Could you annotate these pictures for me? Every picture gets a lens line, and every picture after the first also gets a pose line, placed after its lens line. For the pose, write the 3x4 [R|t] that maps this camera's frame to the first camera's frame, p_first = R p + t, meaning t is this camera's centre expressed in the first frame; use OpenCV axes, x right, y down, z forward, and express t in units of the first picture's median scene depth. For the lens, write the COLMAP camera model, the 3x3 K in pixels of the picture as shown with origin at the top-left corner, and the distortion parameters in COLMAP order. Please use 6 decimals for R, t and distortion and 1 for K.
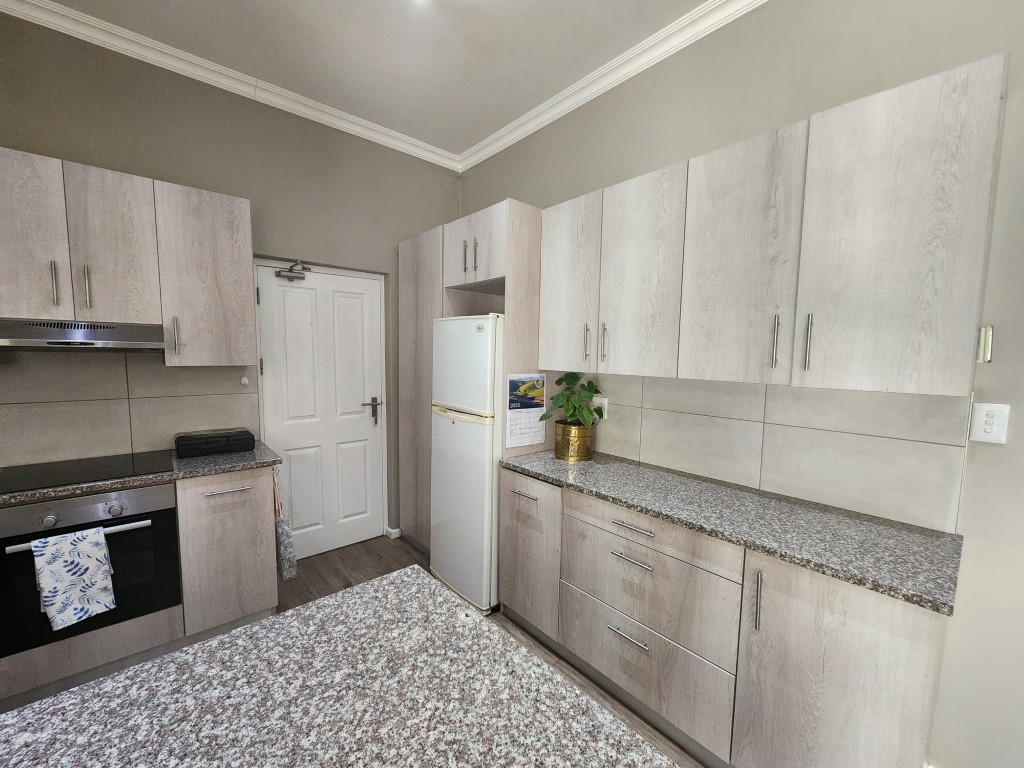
lens RADIAL K [[416.0, 0, 513.1], [0, 416.0, 390.5], [0, 0, 1]] dist [-0.000513, -0.000443]
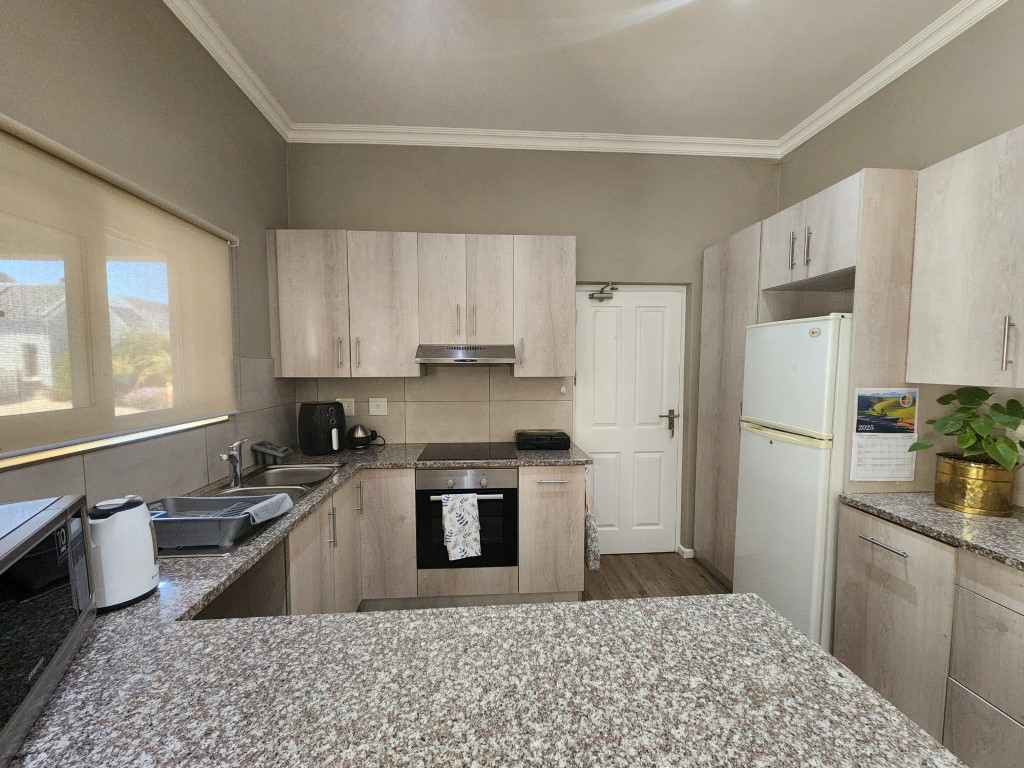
lens RADIAL K [[416.0, 0, 513.1], [0, 416.0, 390.5], [0, 0, 1]] dist [-0.000513, -0.000443]
pose [[0.798983, 0.021538, -0.600968, -0.063565], [-0.041201, 0.998971, -0.018974, 0.008558], [0.599941, 0.039920, 0.799048, -0.030646]]
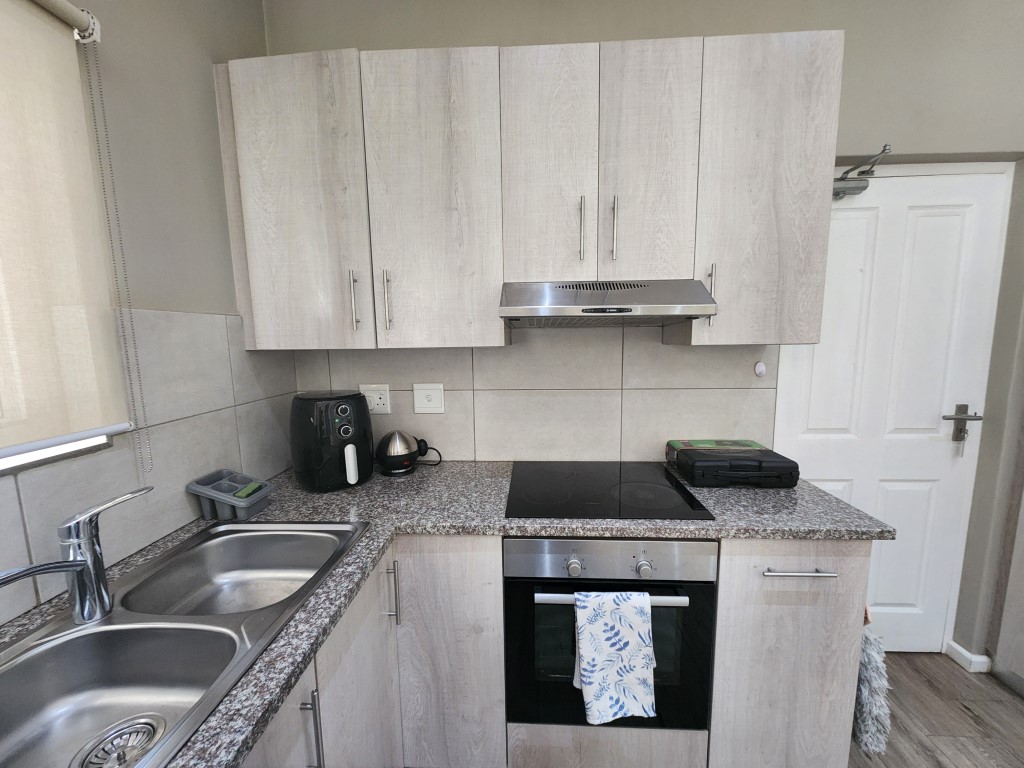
lens RADIAL K [[416.0, 0, 513.1], [0, 416.0, 390.5], [0, 0, 1]] dist [-0.000513, -0.000443]
pose [[0.718386, 0.067769, -0.692336, -0.585309], [-0.038761, 0.997597, 0.057430, -0.014460], [0.694564, -0.014421, 0.719286, 0.346664]]
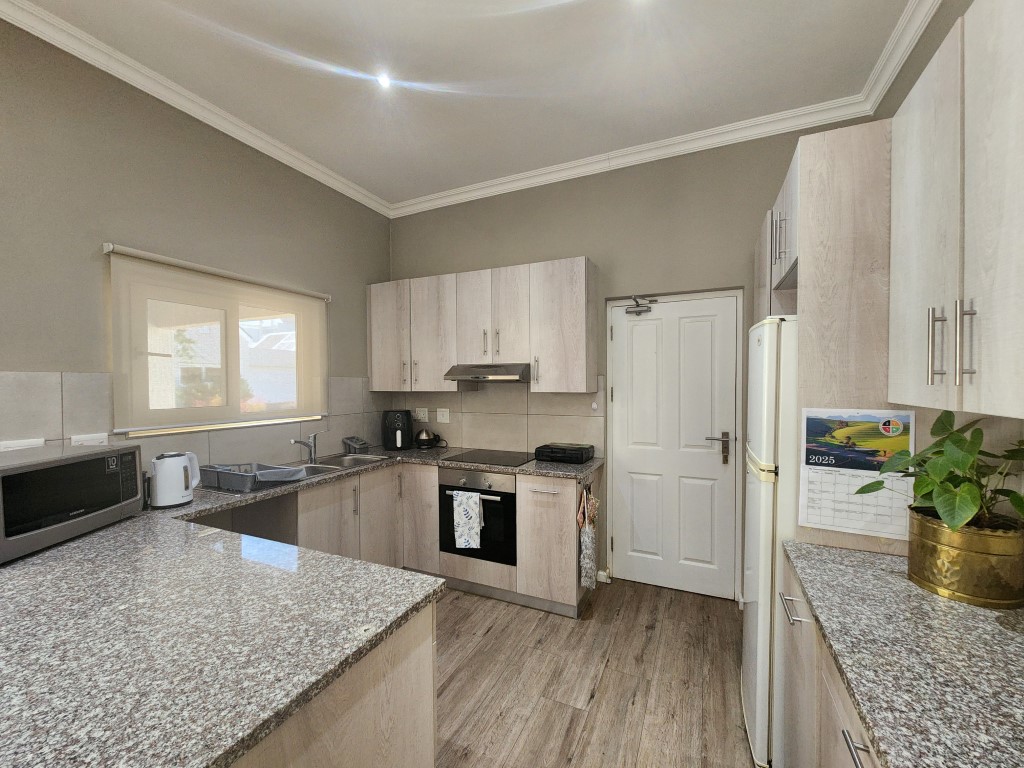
lens RADIAL K [[414.9, 0, 513.7], [0, 414.9, 390.5], [0, 0, 1]] dist [0.000137, -0.001756]
pose [[0.411280, 0.000629, -0.911509, 0.414536], [-0.072270, 0.996874, -0.031920, -0.014854], [0.908639, 0.079003, 0.410040, 0.374288]]
